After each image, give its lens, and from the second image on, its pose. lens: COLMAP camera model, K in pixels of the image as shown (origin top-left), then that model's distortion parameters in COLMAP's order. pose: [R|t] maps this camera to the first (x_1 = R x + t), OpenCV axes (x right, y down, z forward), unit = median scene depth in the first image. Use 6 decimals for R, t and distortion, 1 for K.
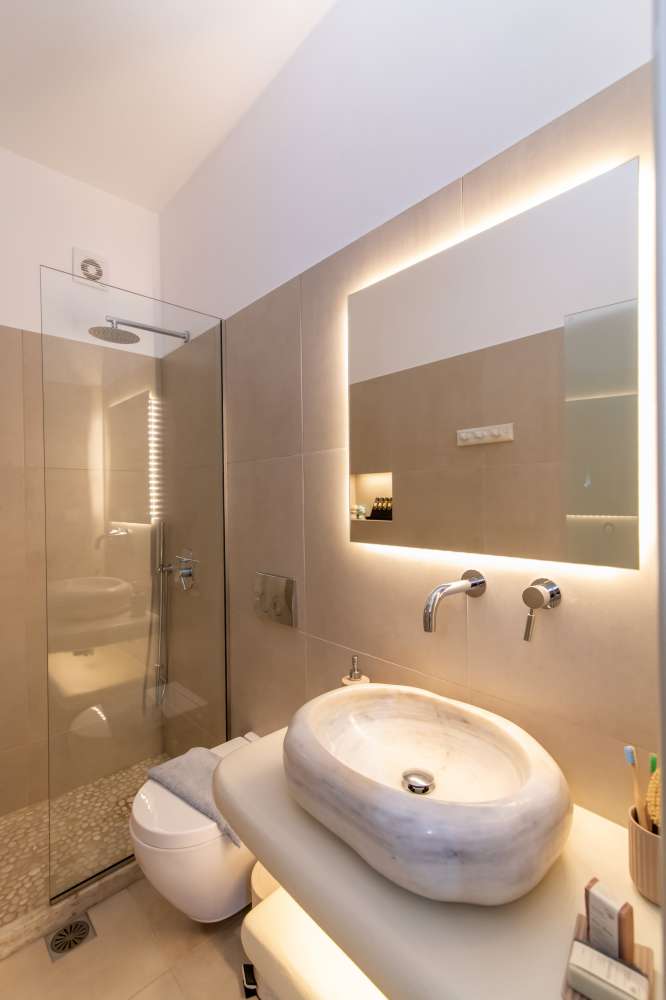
lens RADIAL K [[458.7, 0, 333.0], [0, 458.7, 500.0], [0, 0, 1]] dist [0.009818, -0.000452]
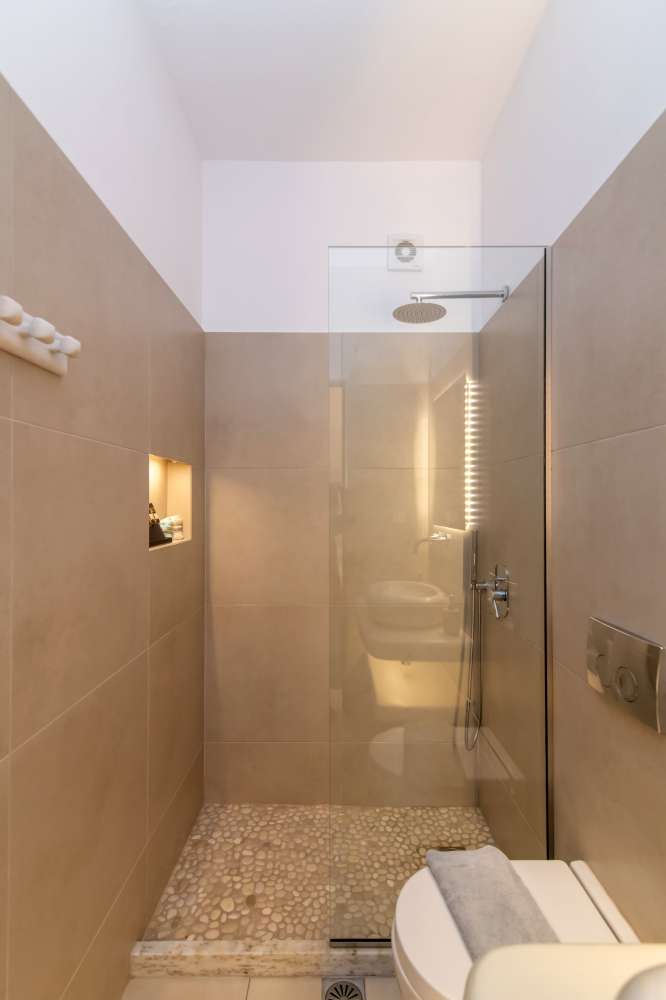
lens RADIAL K [[458.7, 0, 333.0], [0, 458.7, 500.0], [0, 0, 1]] dist [0.009818, -0.000452]
pose [[0.732276, 0.008034, -0.680960, 0.002900], [-0.013175, 0.999910, -0.002371, 0.001891], [0.680880, 0.010707, 0.732316, 0.230158]]
